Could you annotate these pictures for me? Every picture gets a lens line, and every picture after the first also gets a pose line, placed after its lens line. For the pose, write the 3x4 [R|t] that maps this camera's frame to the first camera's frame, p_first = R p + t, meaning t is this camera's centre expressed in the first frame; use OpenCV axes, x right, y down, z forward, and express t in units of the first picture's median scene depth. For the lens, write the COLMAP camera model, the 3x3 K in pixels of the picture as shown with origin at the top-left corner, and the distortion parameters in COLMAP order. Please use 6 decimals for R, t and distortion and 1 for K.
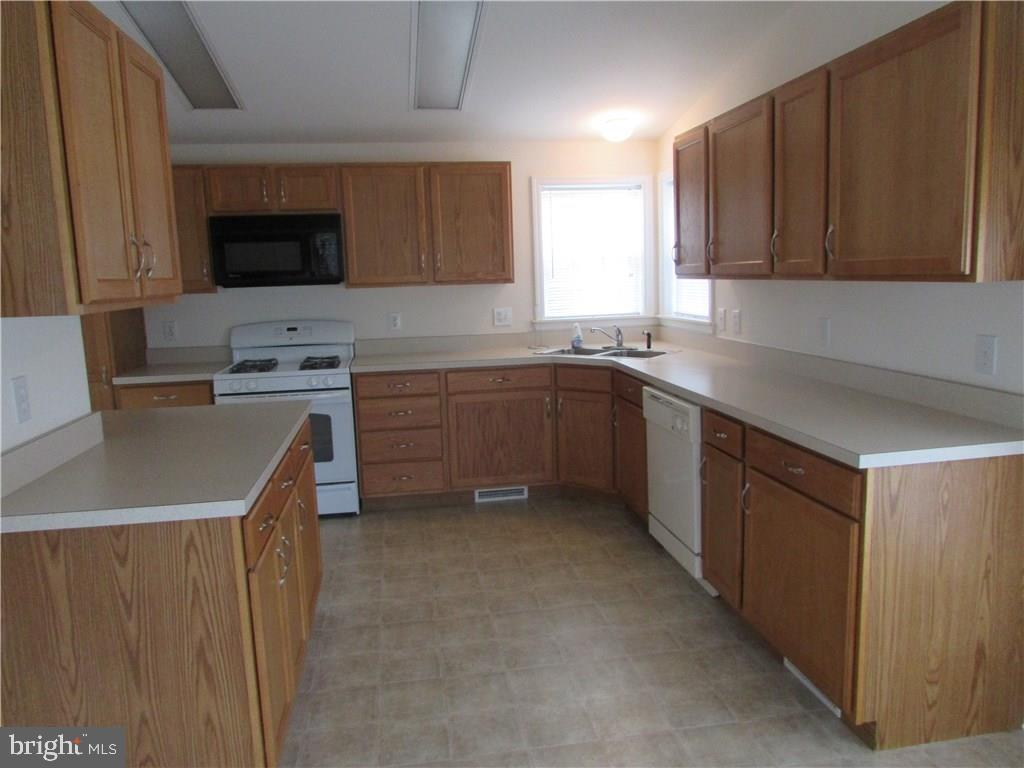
lens RADIAL K [[726.0, 0, 511.9], [0, 726.0, 382.8], [0, 0, 1]] dist [-0.036544, 0.020104]
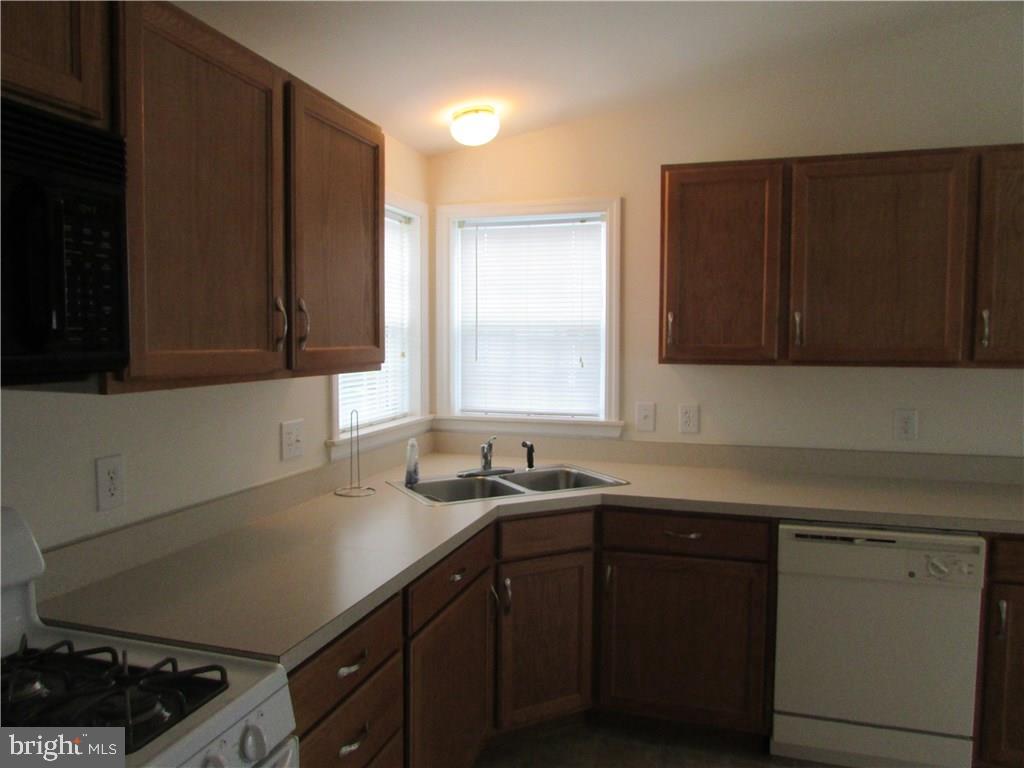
lens RADIAL K [[726.0, 0, 513.5], [0, 726.0, 388.7], [0, 0, 1]] dist [-0.036544, 0.020104]
pose [[0.440034, -0.030716, 0.897456, -0.434654], [0.116846, 0.992876, -0.023309, -0.111594], [-0.890347, 0.115121, 0.440488, 0.762654]]
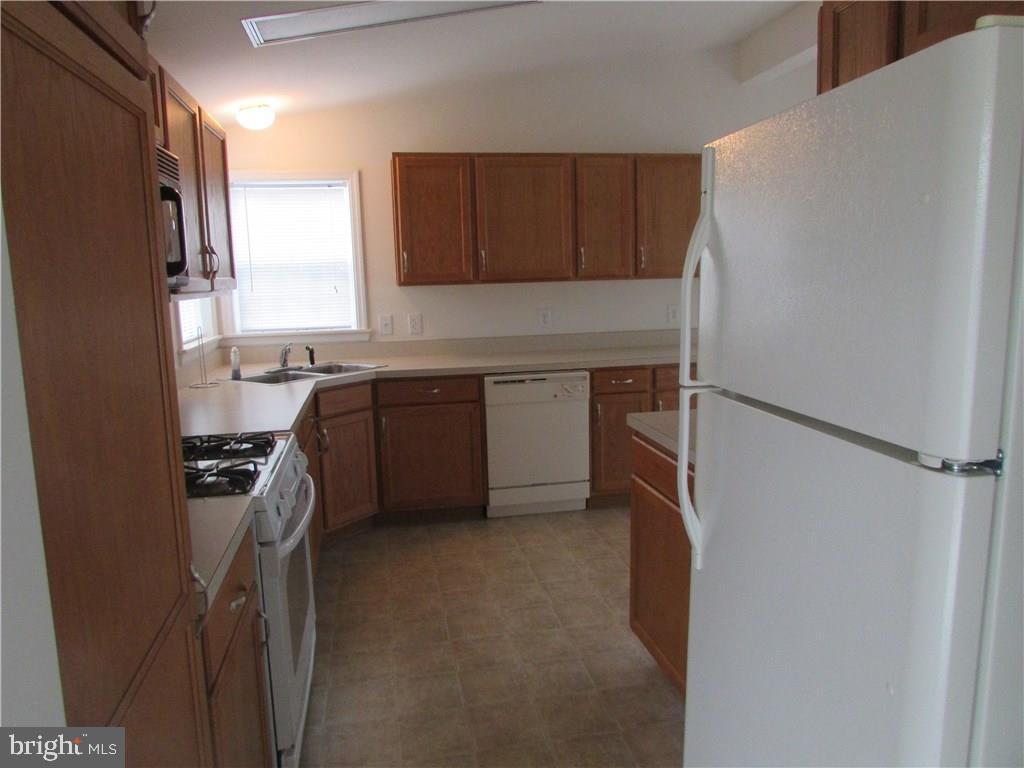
lens RADIAL K [[726.0, 0, 504.6], [0, 726.0, 381.7], [0, 0, 1]] dist [-0.036544, 0.020104]
pose [[-0.017024, -0.116099, 0.993092, -0.786060], [0.175084, 0.977543, 0.117282, -0.097383], [-0.984406, 0.175871, 0.003686, 0.809022]]
